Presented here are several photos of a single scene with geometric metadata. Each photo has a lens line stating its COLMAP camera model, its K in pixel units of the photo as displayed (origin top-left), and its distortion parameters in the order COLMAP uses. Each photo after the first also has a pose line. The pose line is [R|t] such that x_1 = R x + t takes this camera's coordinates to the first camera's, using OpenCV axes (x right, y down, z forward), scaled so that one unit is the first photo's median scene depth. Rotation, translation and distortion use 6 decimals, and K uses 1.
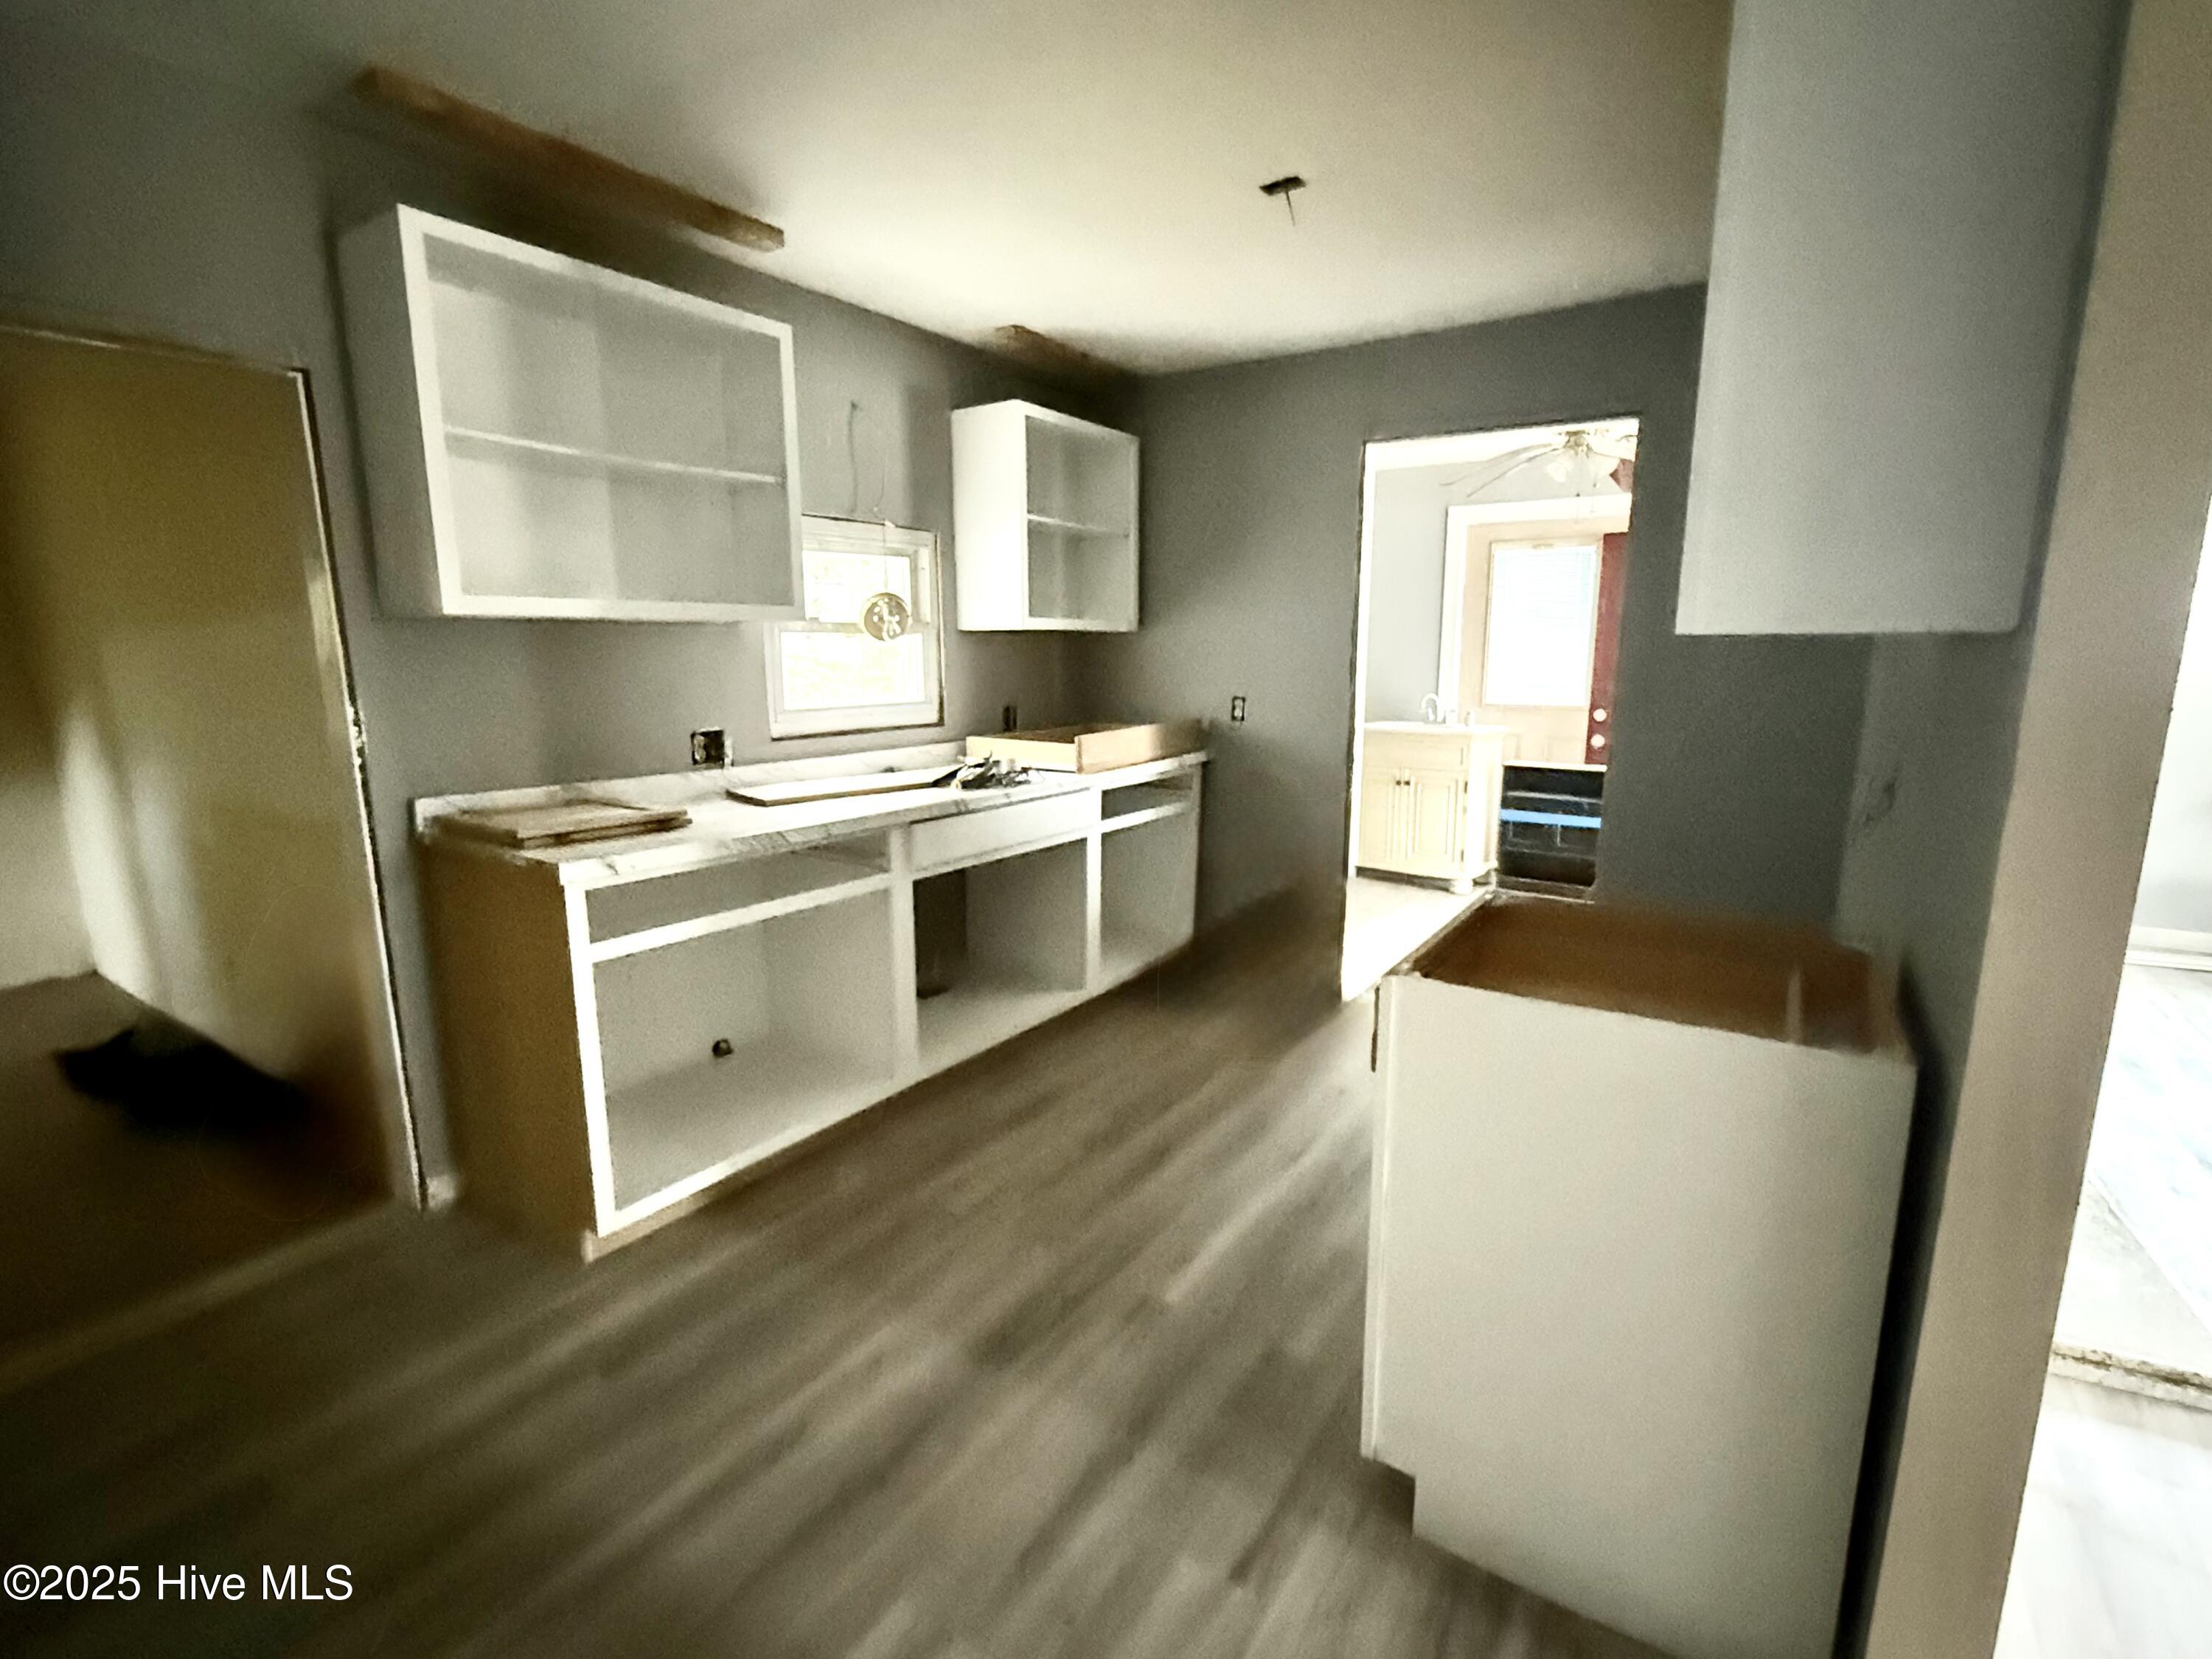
lens RADIAL K [[991.0, 0, 1106.0], [0, 991.0, 829.5], [0, 0, 1]] dist [0.000773, 0.000072]
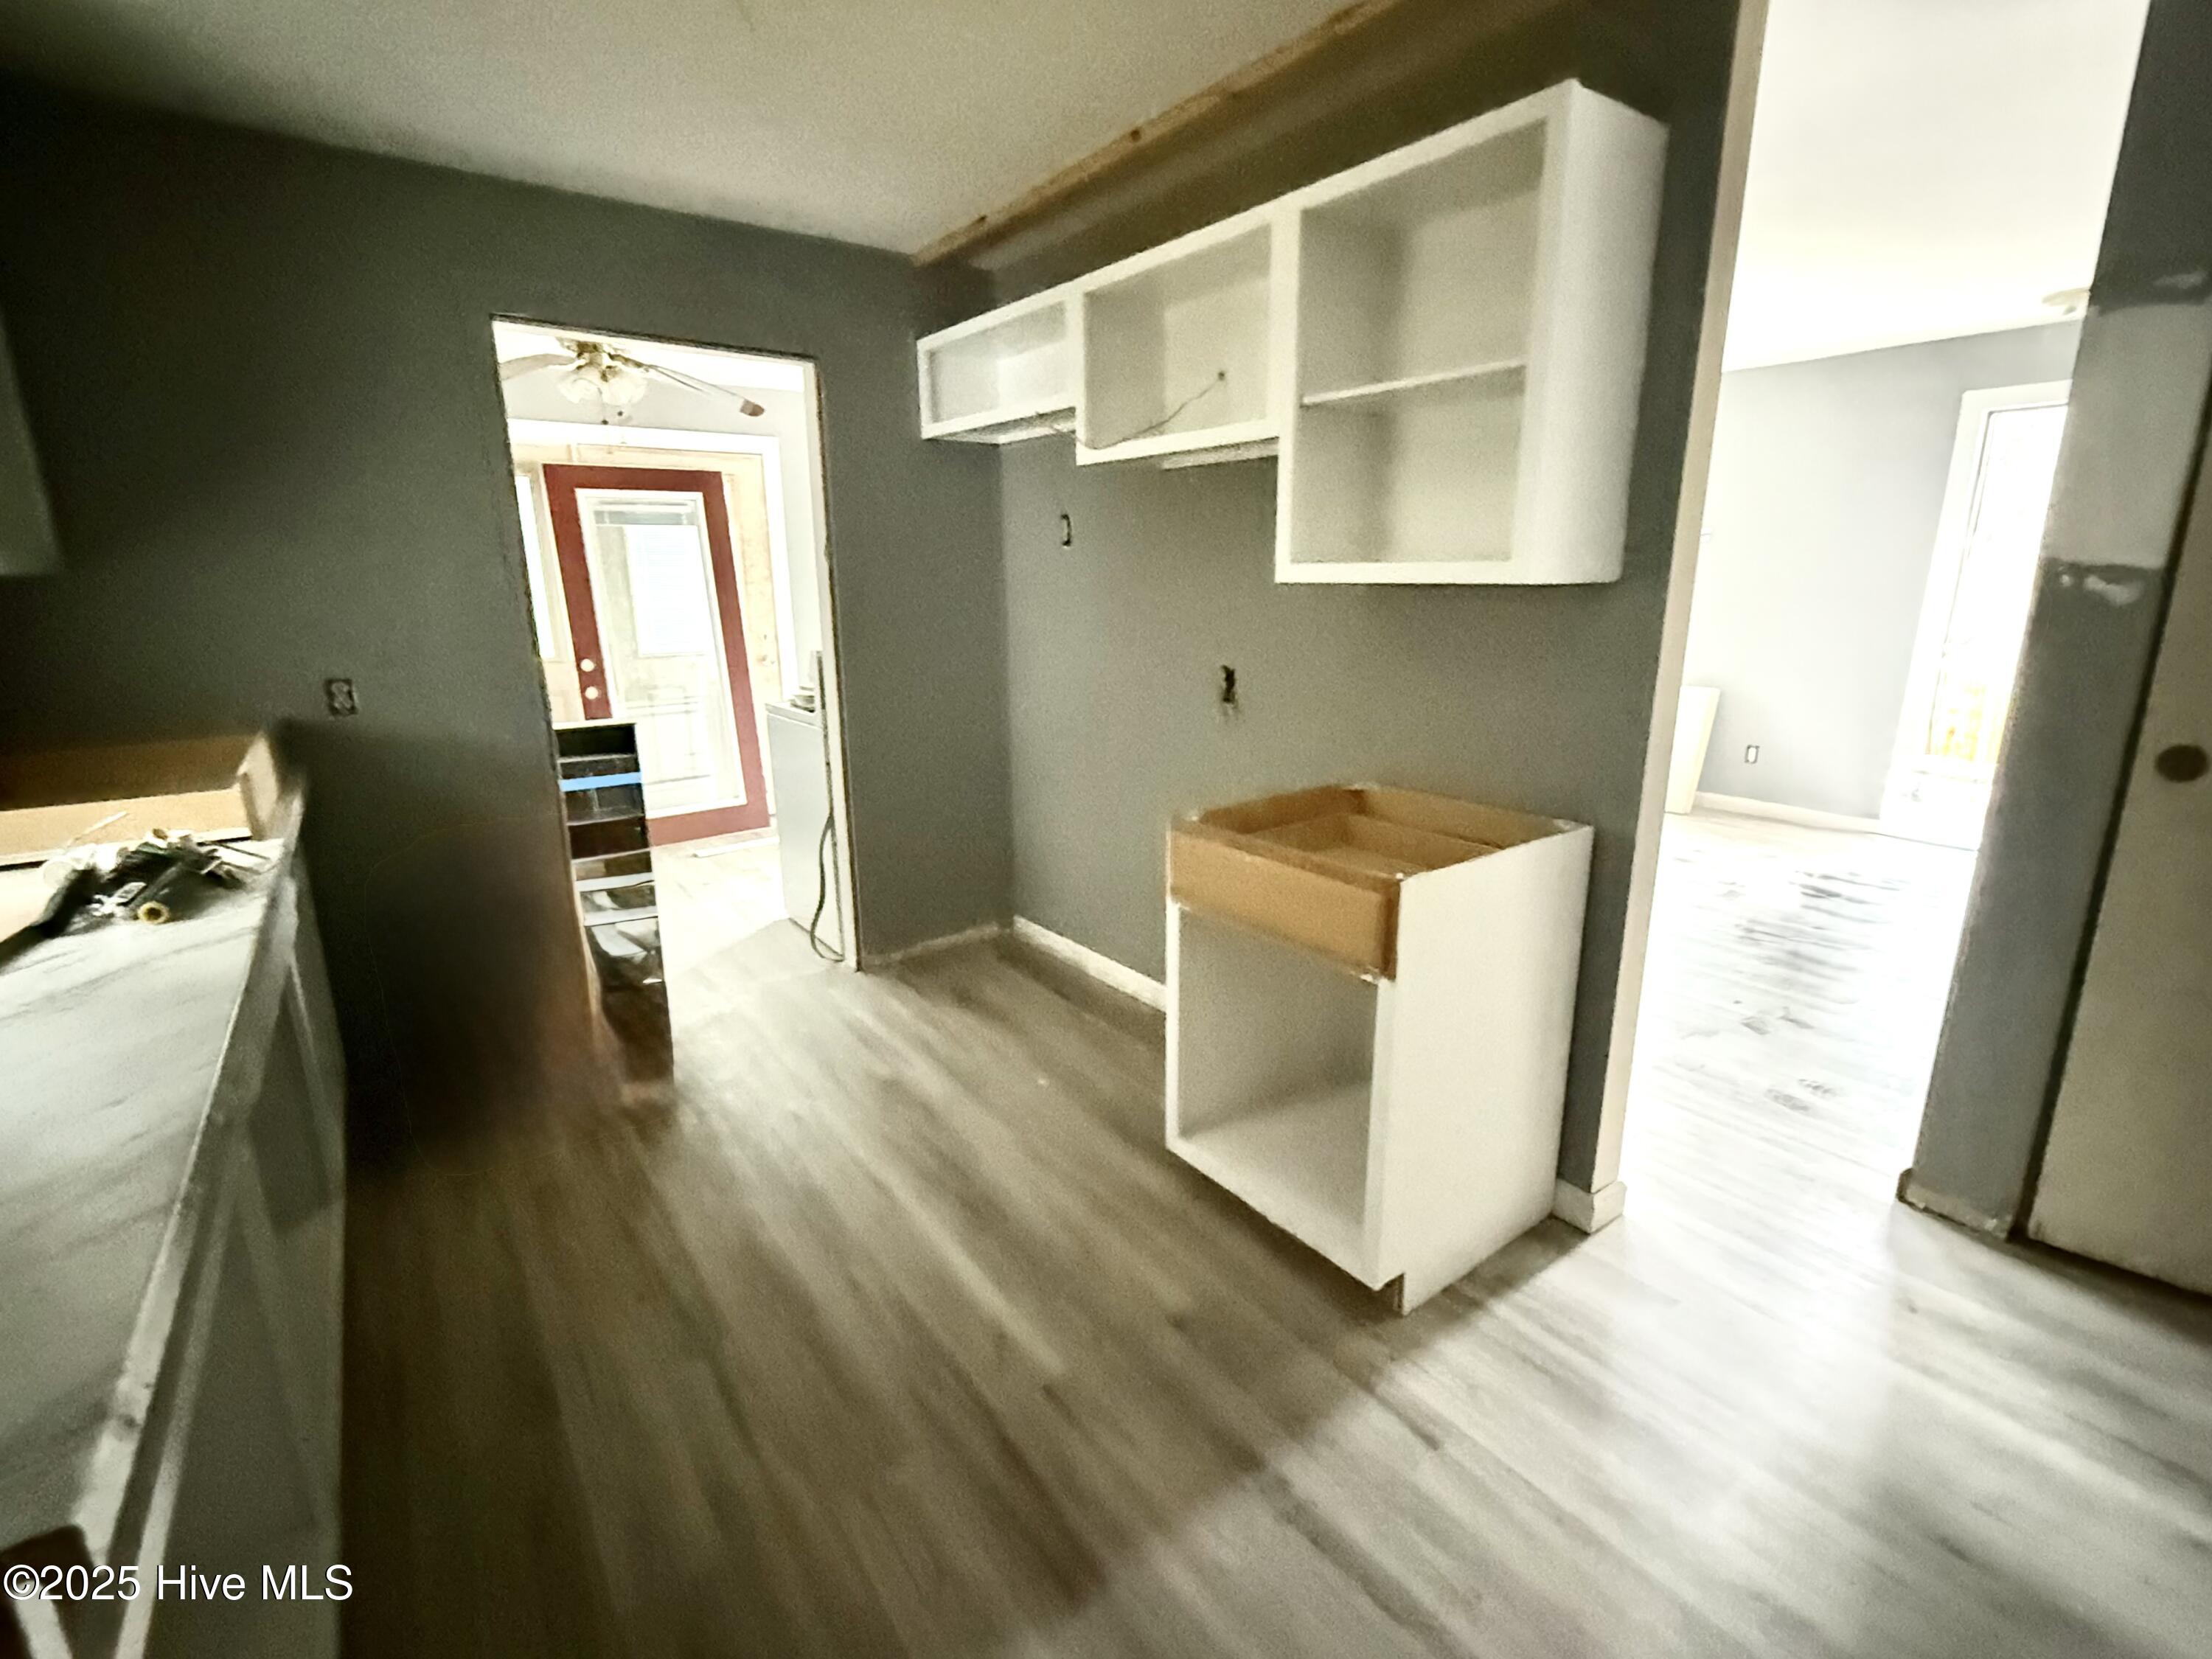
lens RADIAL K [[991.0, 0, 1106.0], [0, 991.0, 829.5], [0, 0, 1]] dist [0.000773, 0.000072]
pose [[0.317090, -0.232954, 0.919340, -0.411925], [0.182644, 0.966218, 0.181836, -0.084598], [-0.930642, 0.110254, 0.348925, 0.431195]]
